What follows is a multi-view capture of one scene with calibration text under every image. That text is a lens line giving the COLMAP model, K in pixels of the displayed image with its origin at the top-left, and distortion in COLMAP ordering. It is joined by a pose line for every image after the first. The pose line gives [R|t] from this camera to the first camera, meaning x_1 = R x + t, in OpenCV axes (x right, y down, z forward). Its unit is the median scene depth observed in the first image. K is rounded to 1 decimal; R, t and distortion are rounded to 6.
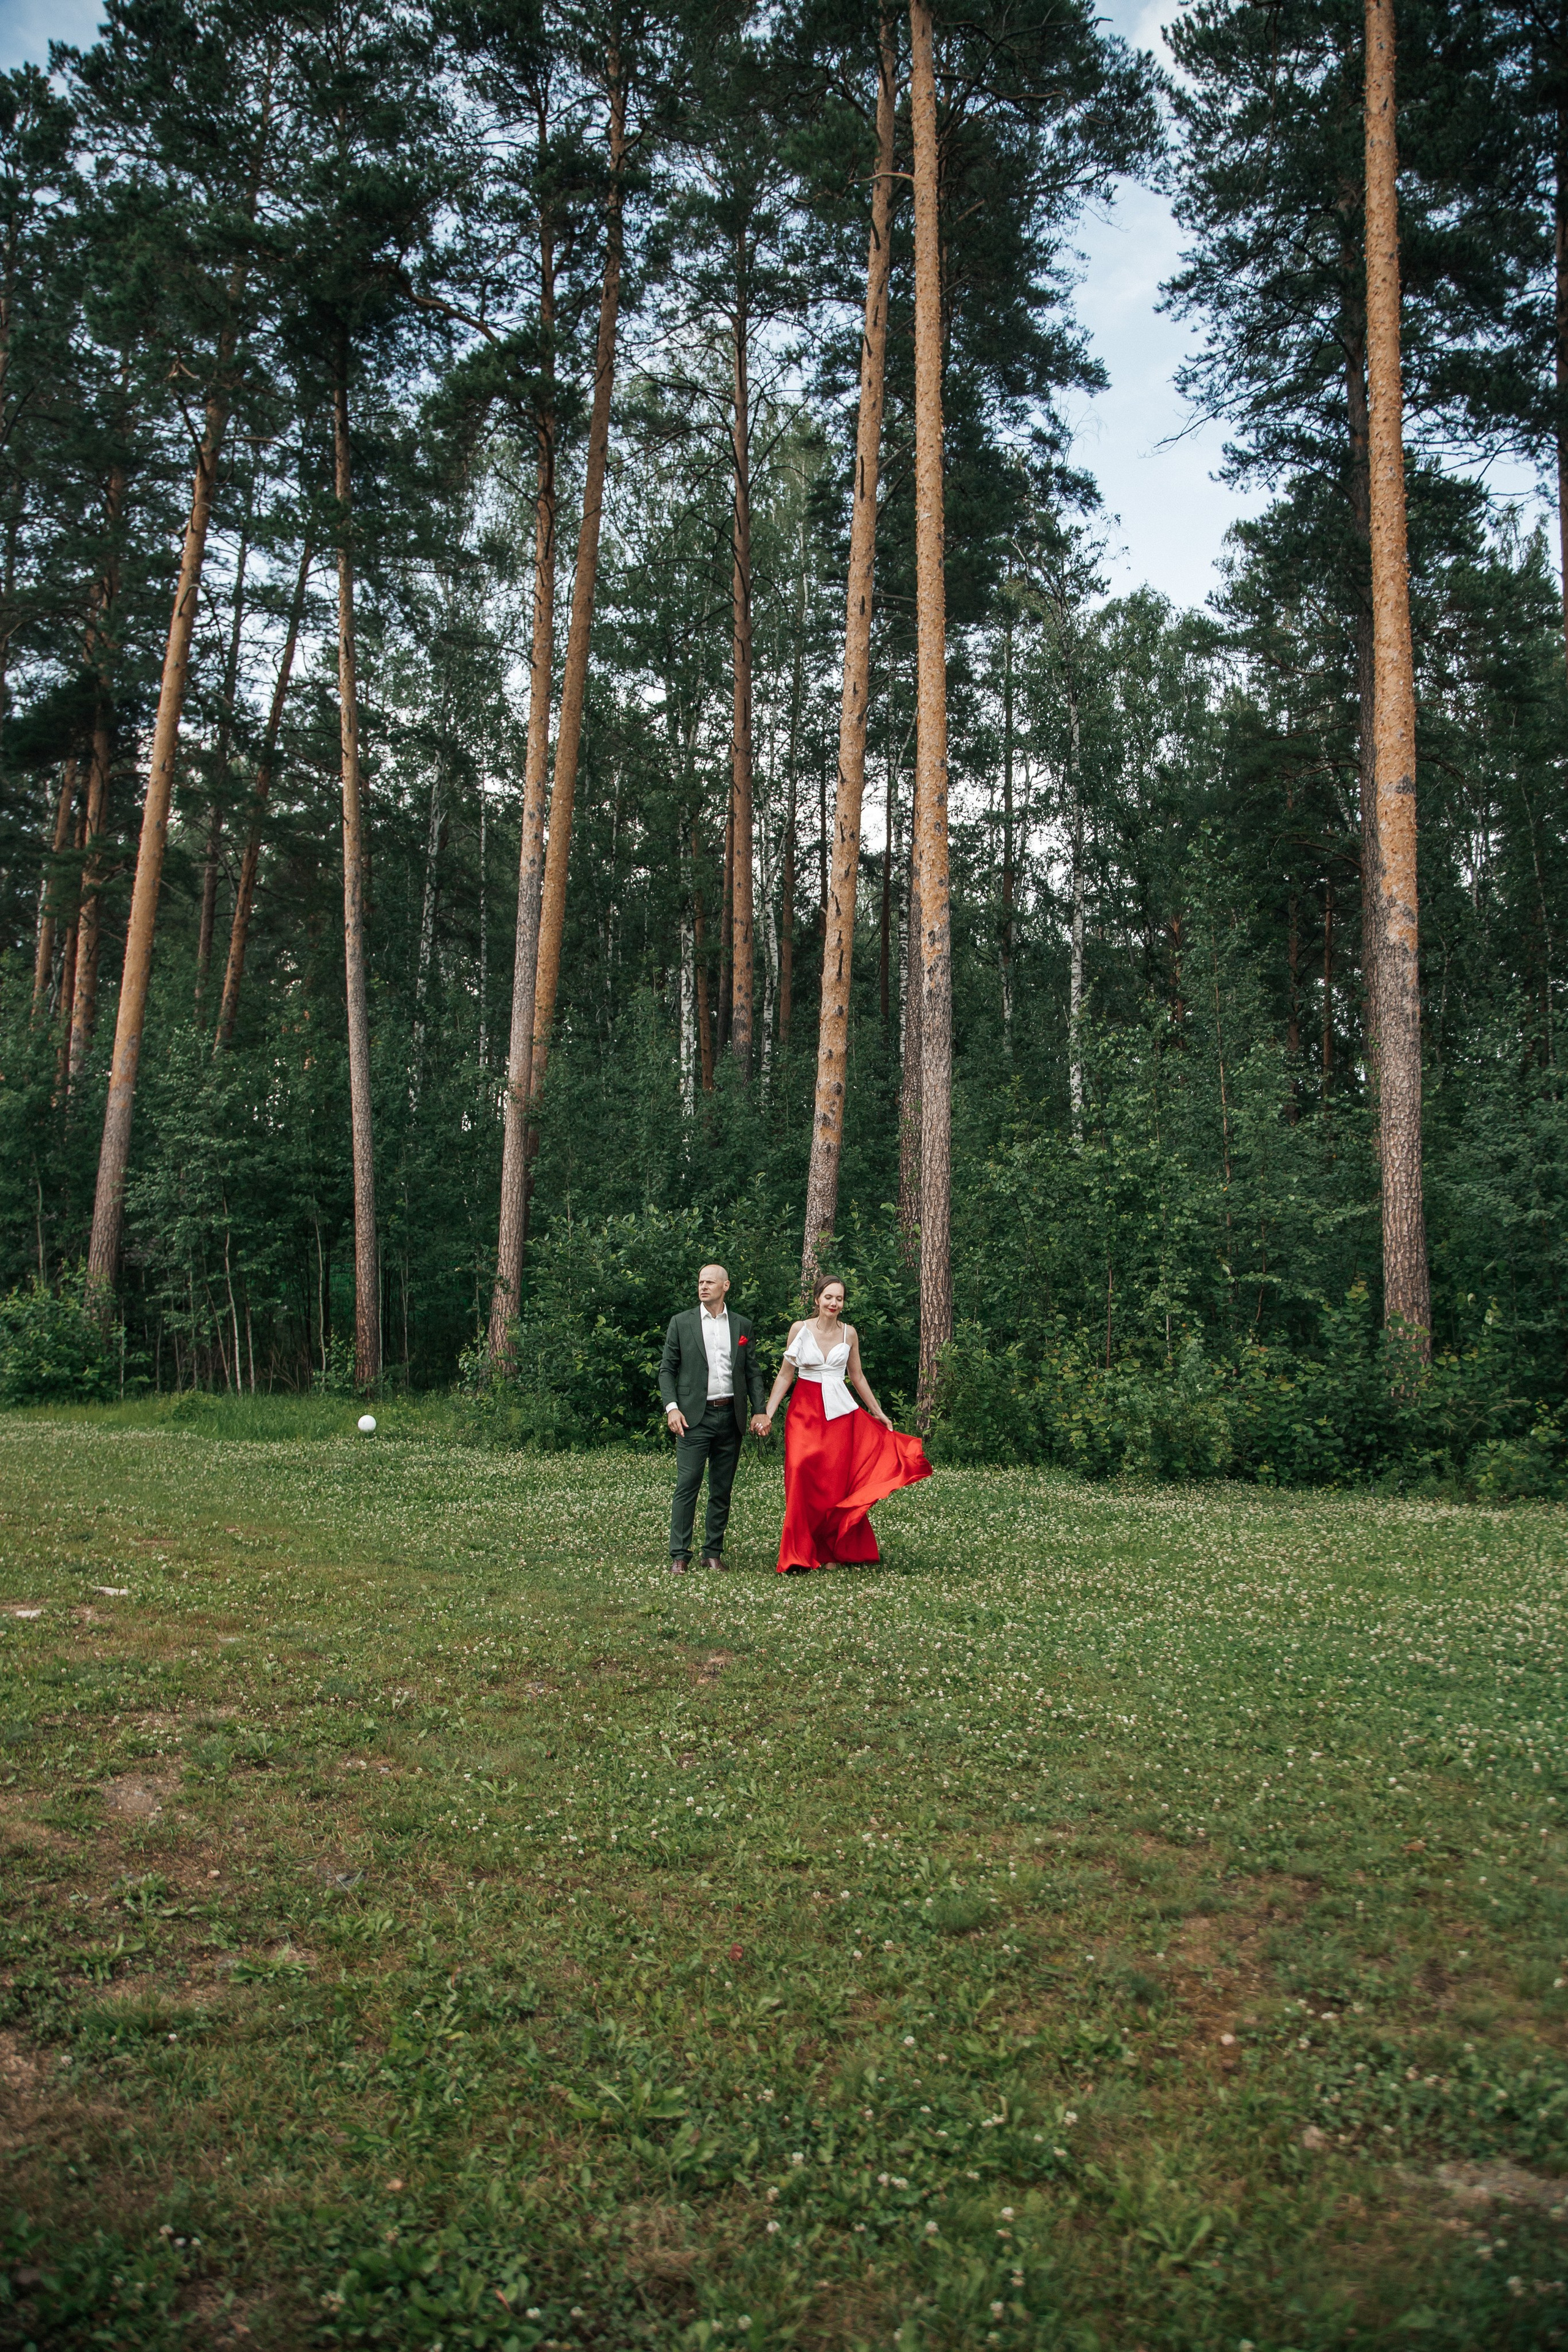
lens RADIAL K [[1611.0, 0, 787.3], [0, 1611.0, 1176.7], [0, 0, 1]] dist [-0.094319, 0.033603]
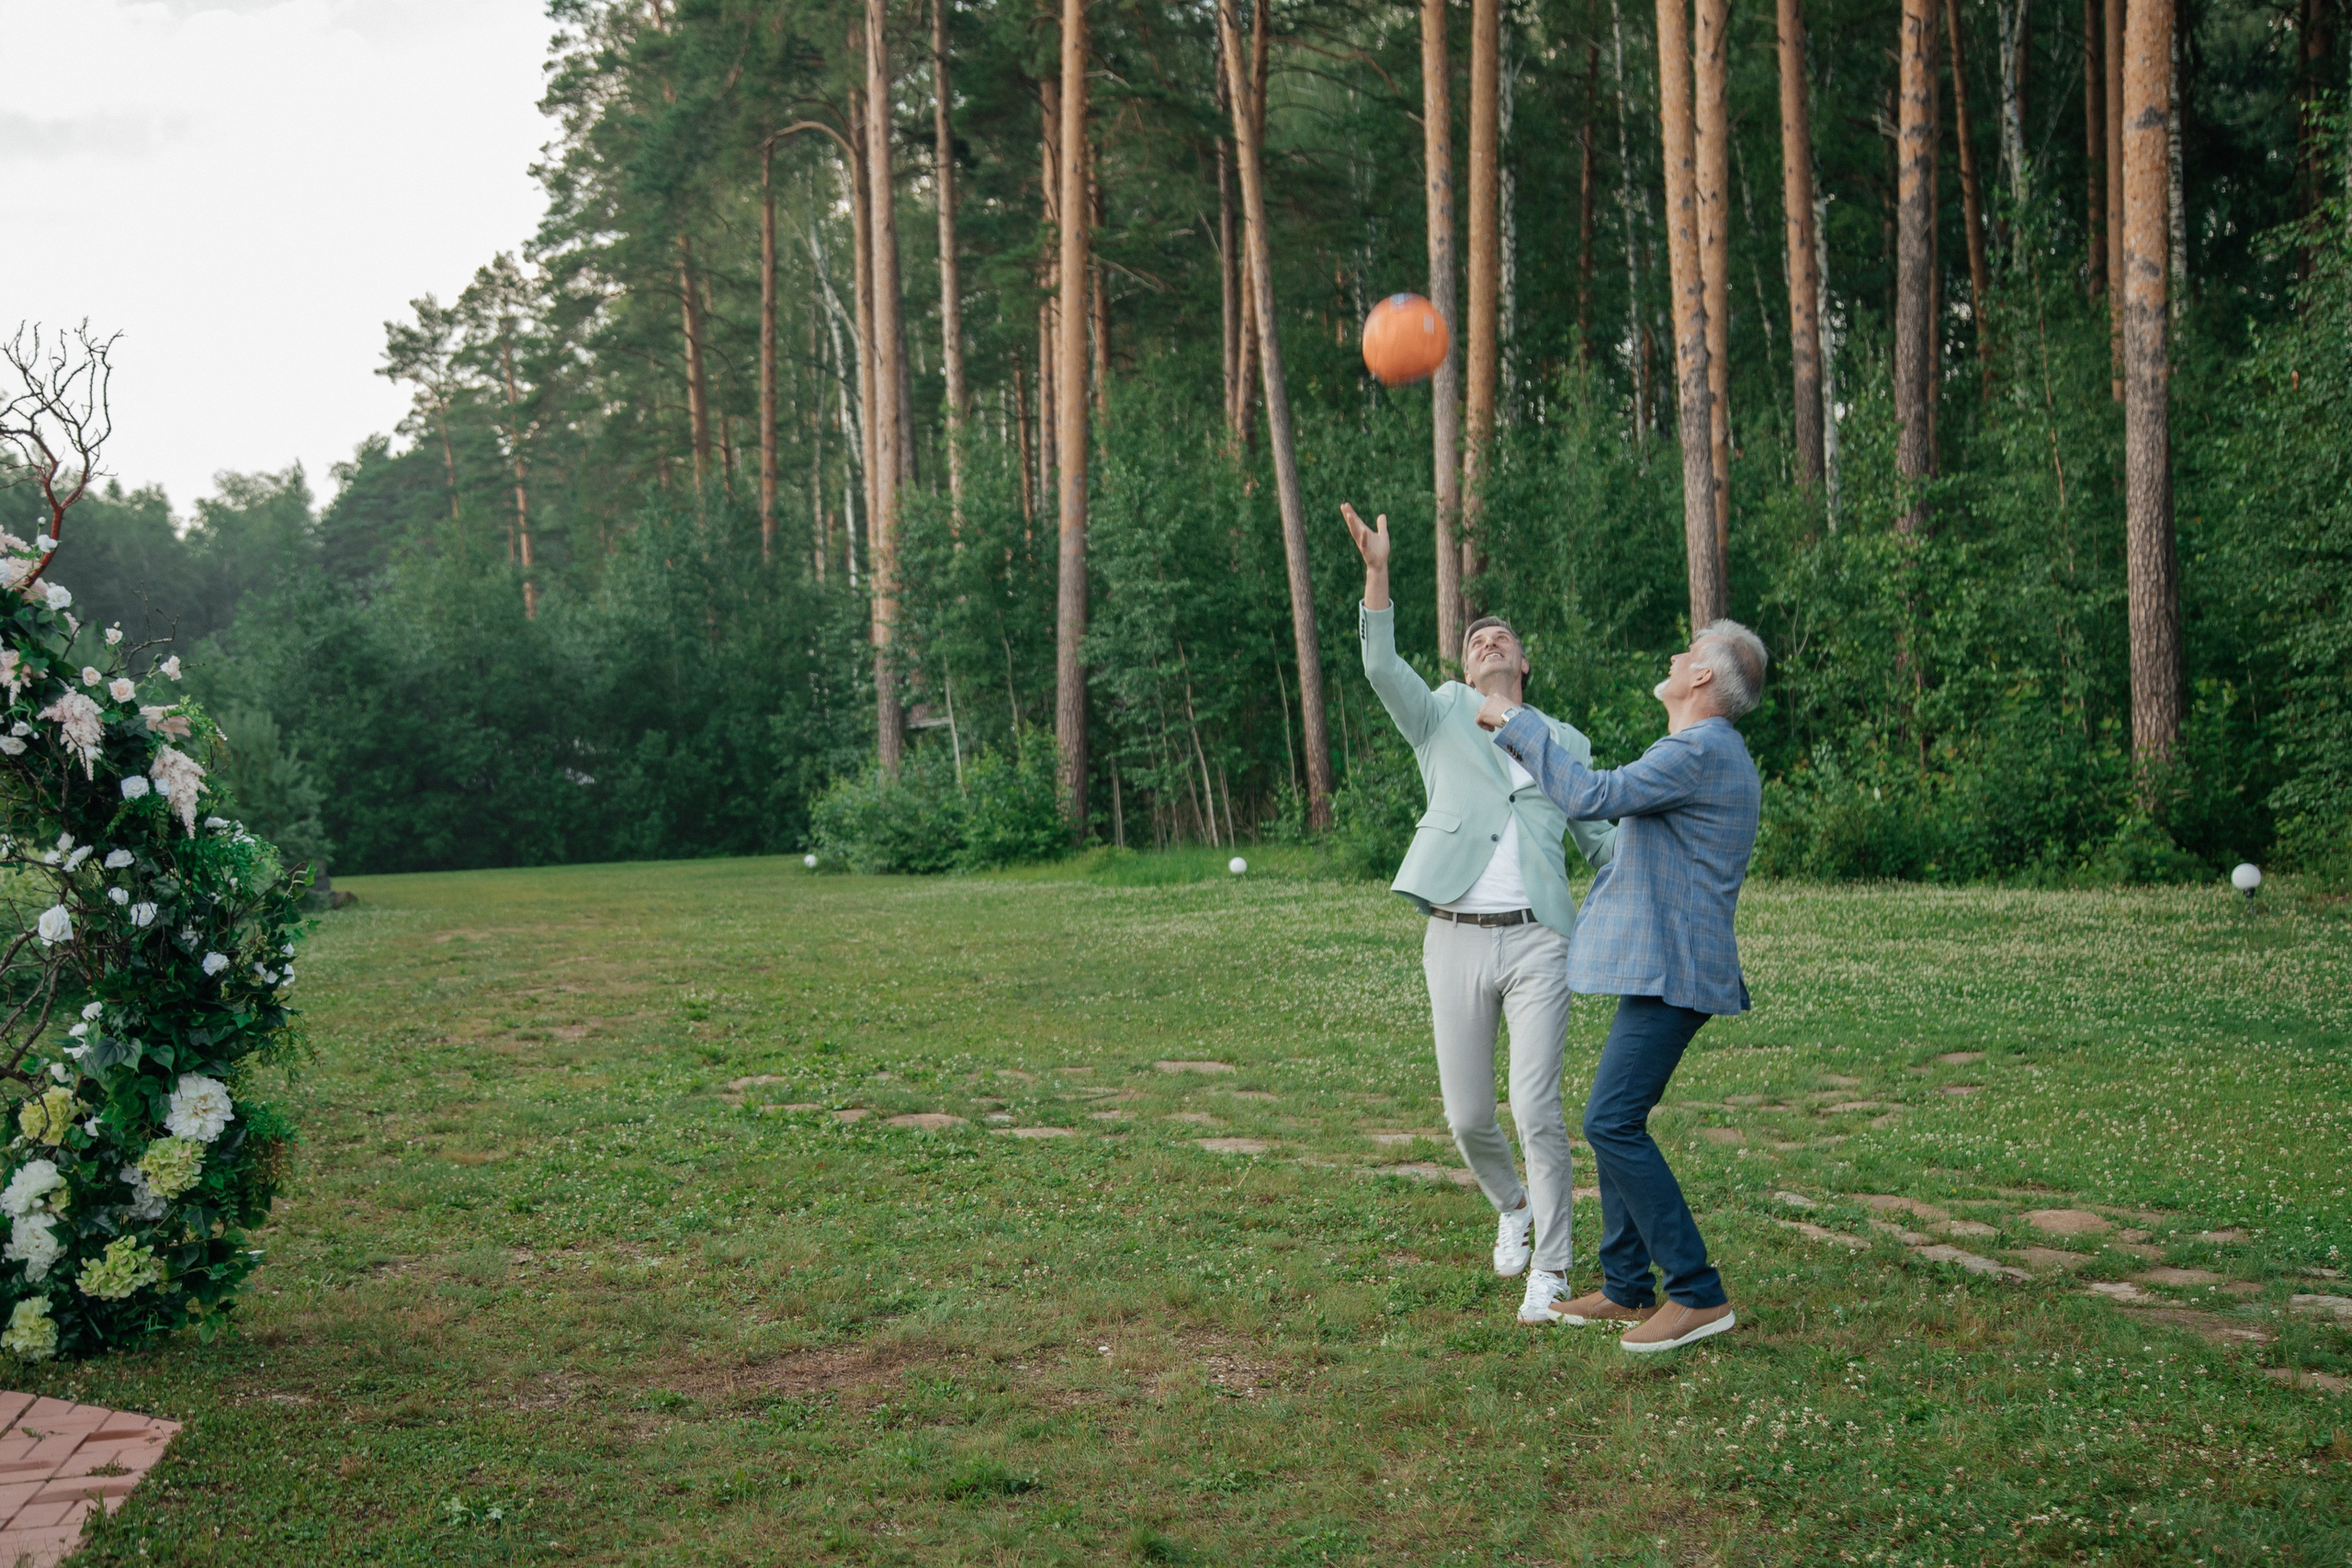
lens RADIAL K [[2958.9, 0, 1170.0], [0, 2958.9, 835.6], [0, 0, 1]] dist [0.111680, 0.000000]
pose [[0.881829, -0.046302, -0.469291, 0.467980], [0.104446, 0.989629, 0.098621, -0.048151], [0.459858, -0.135982, 0.877519, -0.558971]]
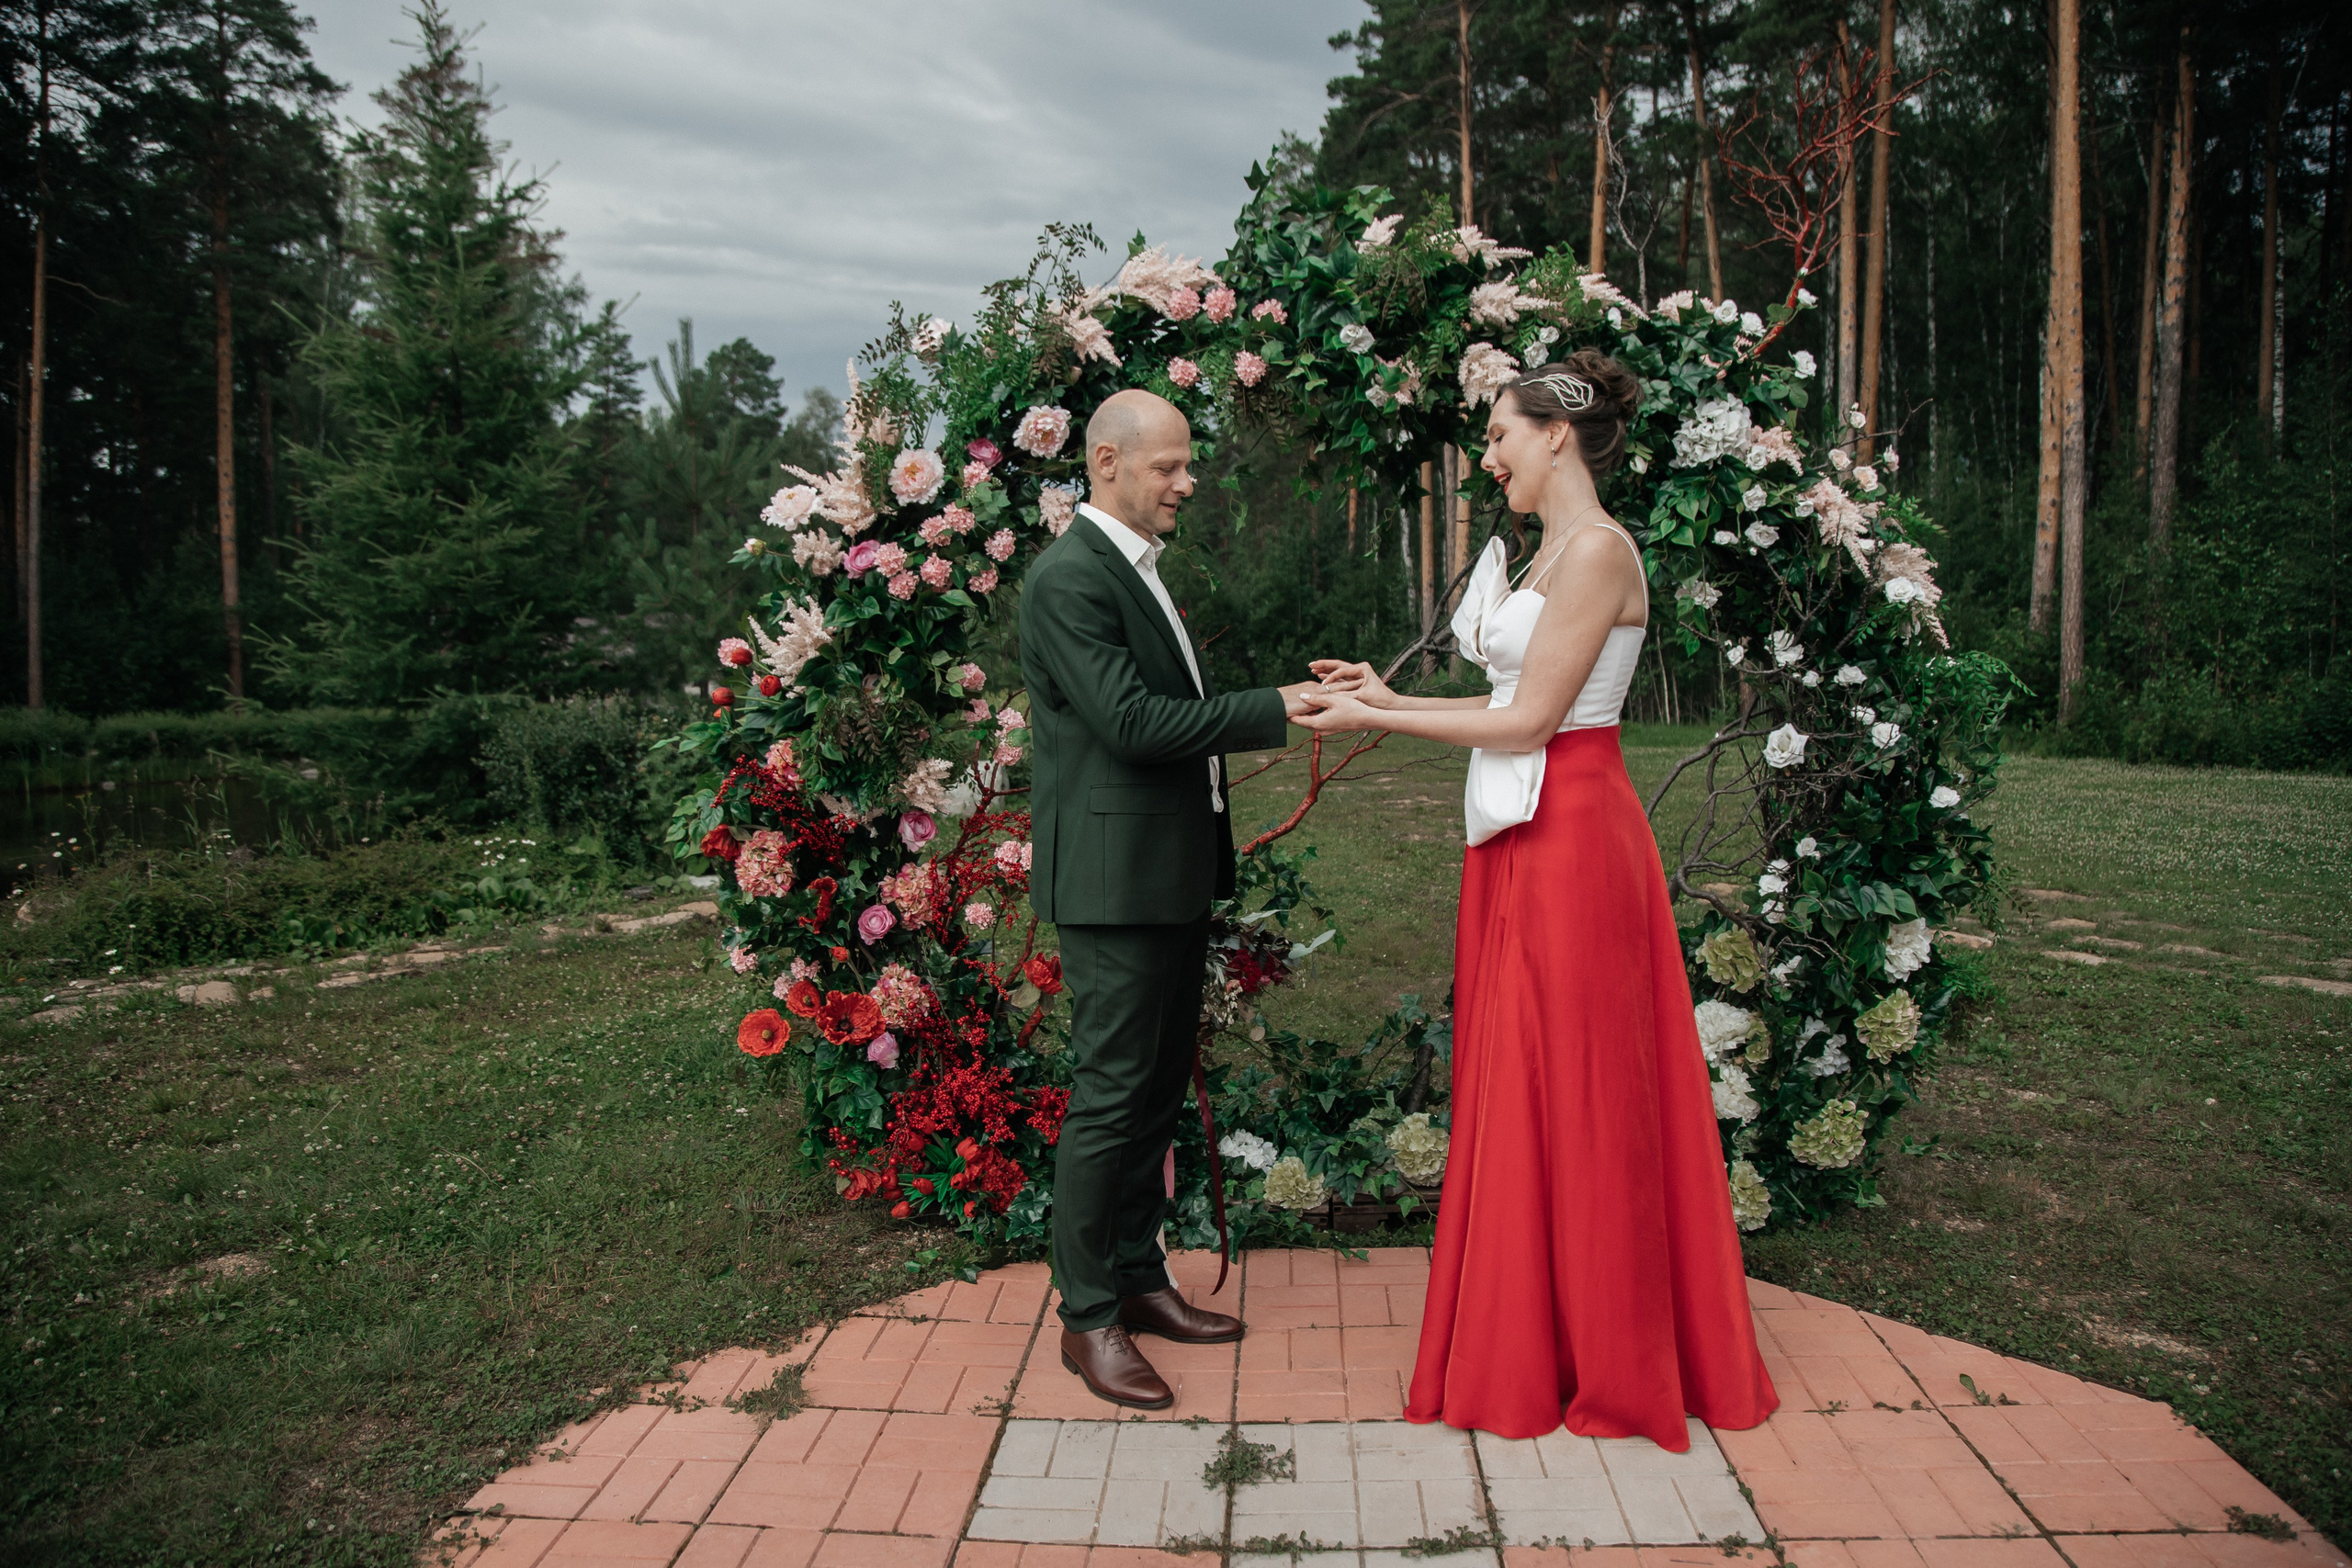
lens RADIAL K [[1610.8, 0, 1175.5], [0, 1610.8, 814.6], [0, 0, 1]] dist [-0.094319, 0.033603]
pose [[0.777383, 0.026437, -0.628472, 0.256935], [0.082533, 0.986192, 0.143573, -0.039019], [0.623590, -0.163481, 0.764467, -0.482417]]
